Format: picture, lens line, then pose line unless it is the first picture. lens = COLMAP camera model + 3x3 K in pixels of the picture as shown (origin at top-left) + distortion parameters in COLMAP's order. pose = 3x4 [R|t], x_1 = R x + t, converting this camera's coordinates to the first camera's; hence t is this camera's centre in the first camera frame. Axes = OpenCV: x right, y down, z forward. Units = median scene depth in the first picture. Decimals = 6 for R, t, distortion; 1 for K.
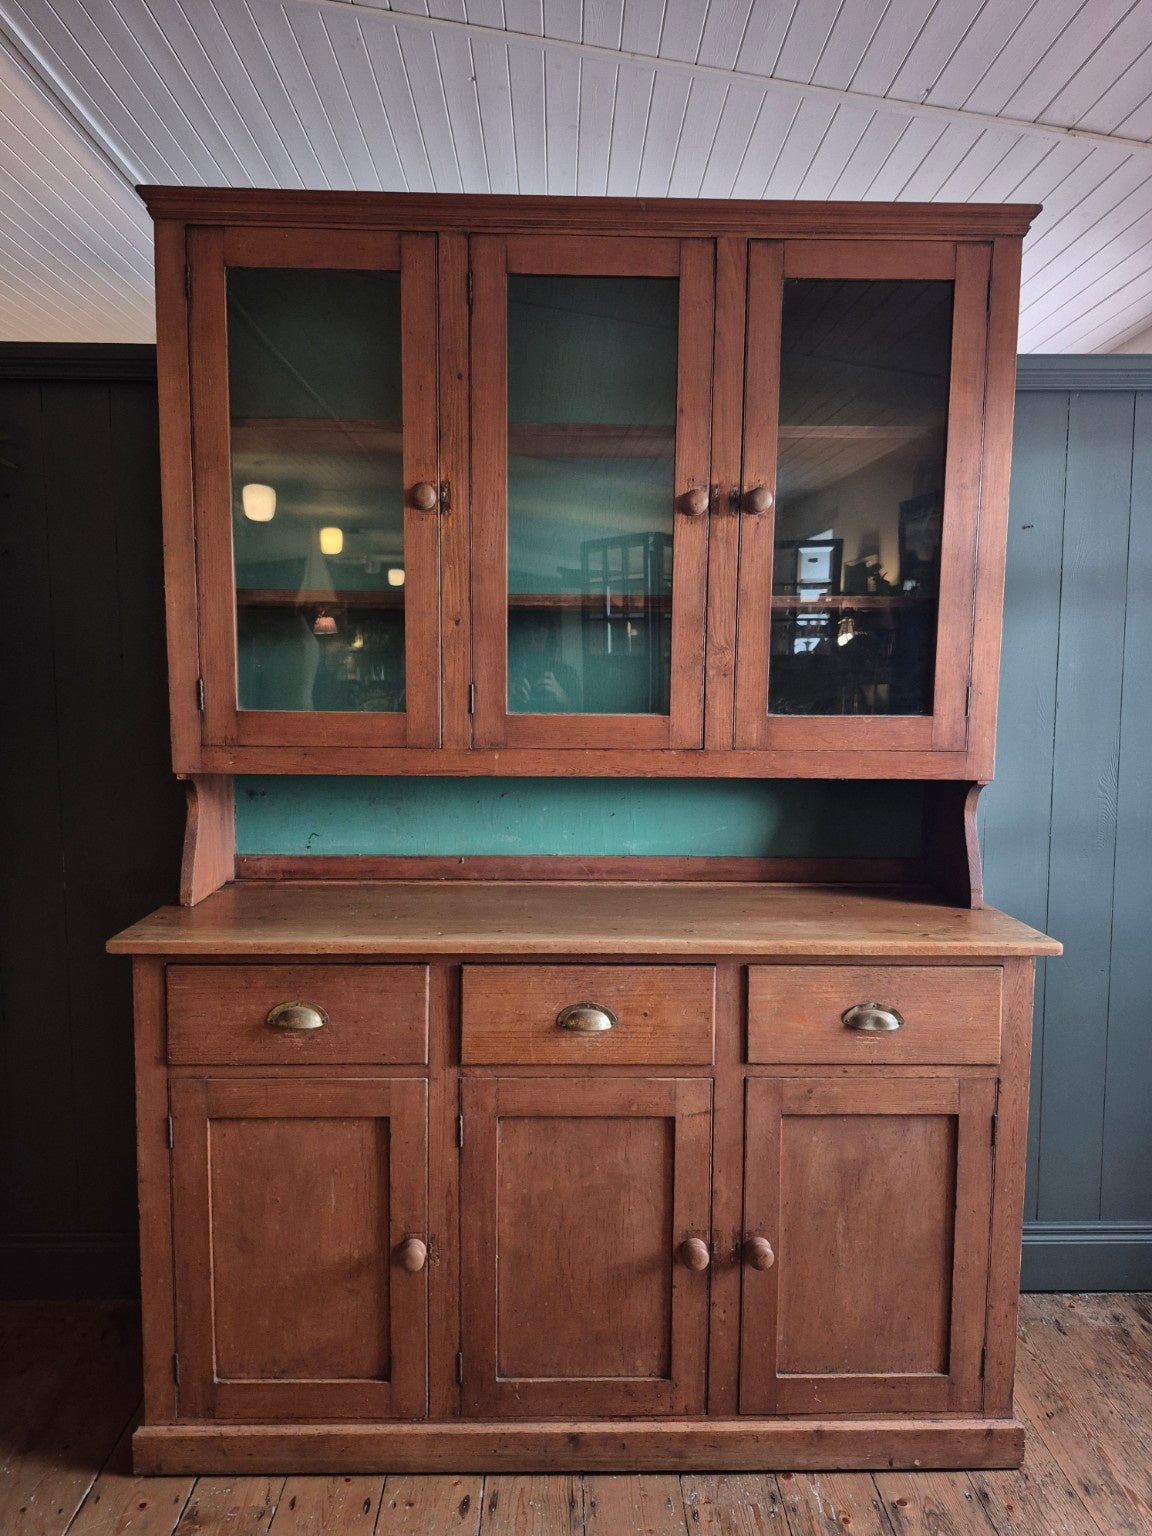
lens RADIAL K [[1090.4, 0, 570.3], [0, 1090.4, 779.7], [0, 0, 1]] dist [0.066287, -0.079977]
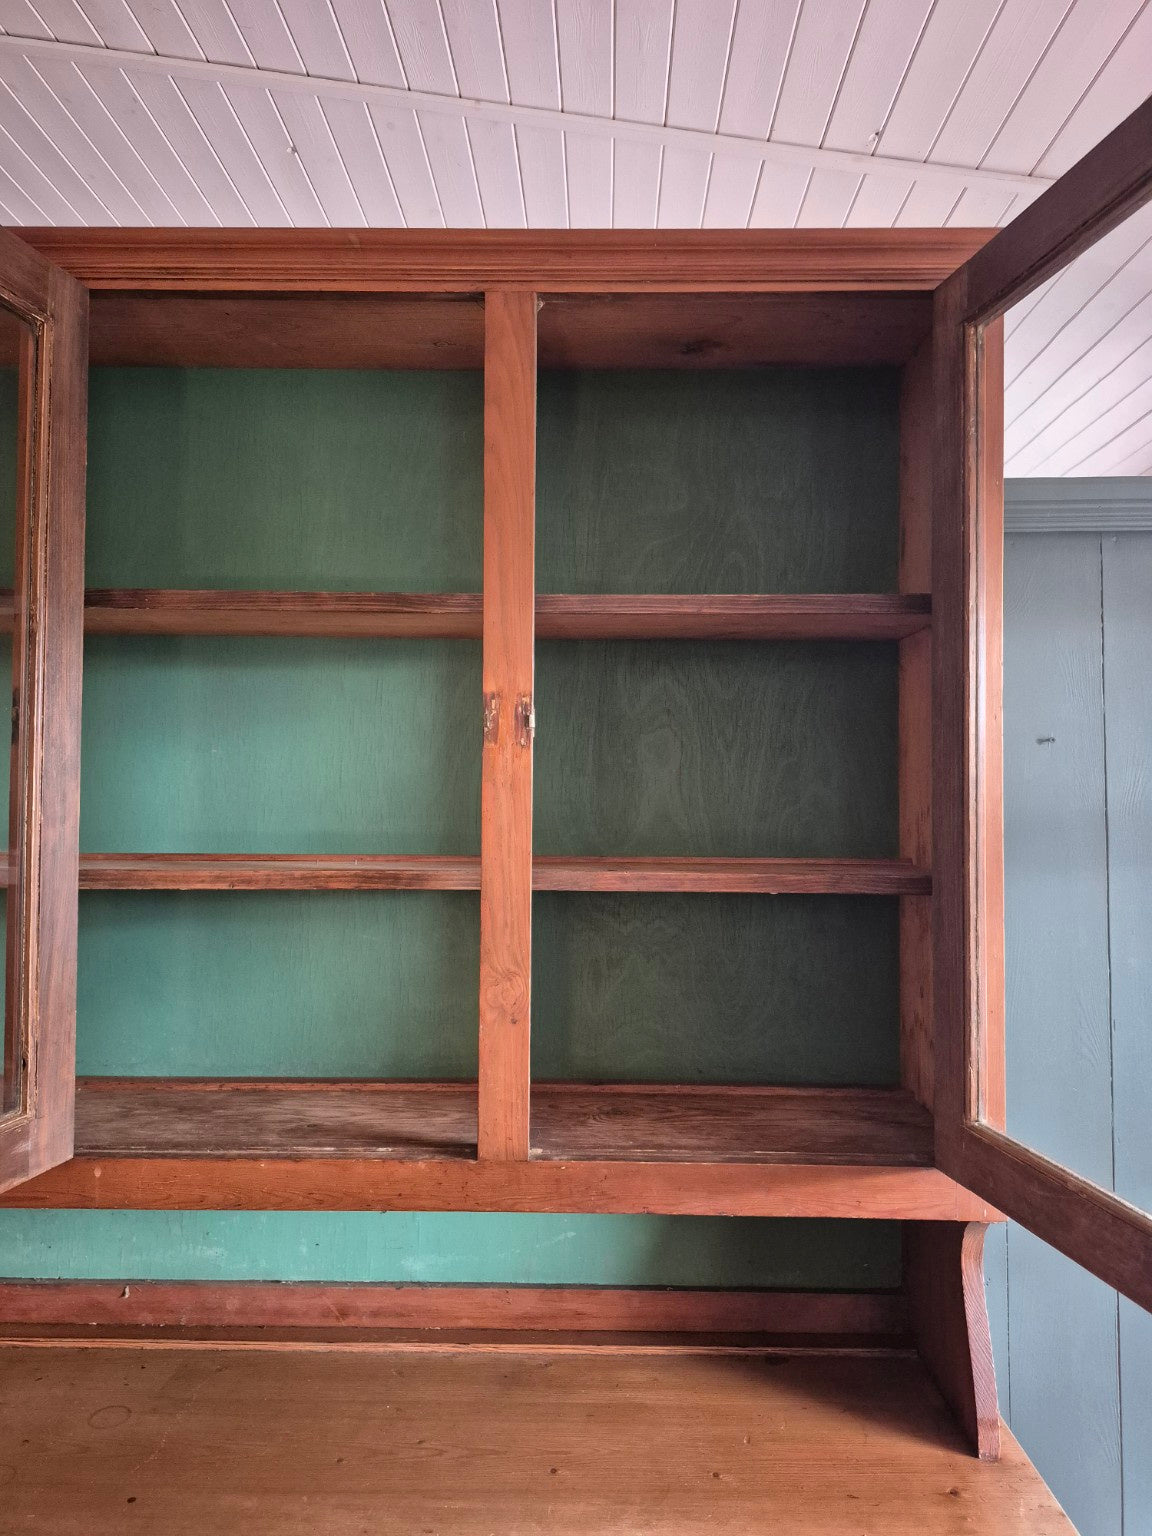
lens RADIAL K [[1090.4, 0, 576.1], [0, 1090.4, 763.6], [0, 0, 1]] dist [0.066287, -0.079977]
pose [[0.999478, -0.002273, -0.032234, 0.199026], [-0.002057, 0.991022, -0.133681, -0.157915], [0.032248, 0.133678, 0.990500, 0.442928]]
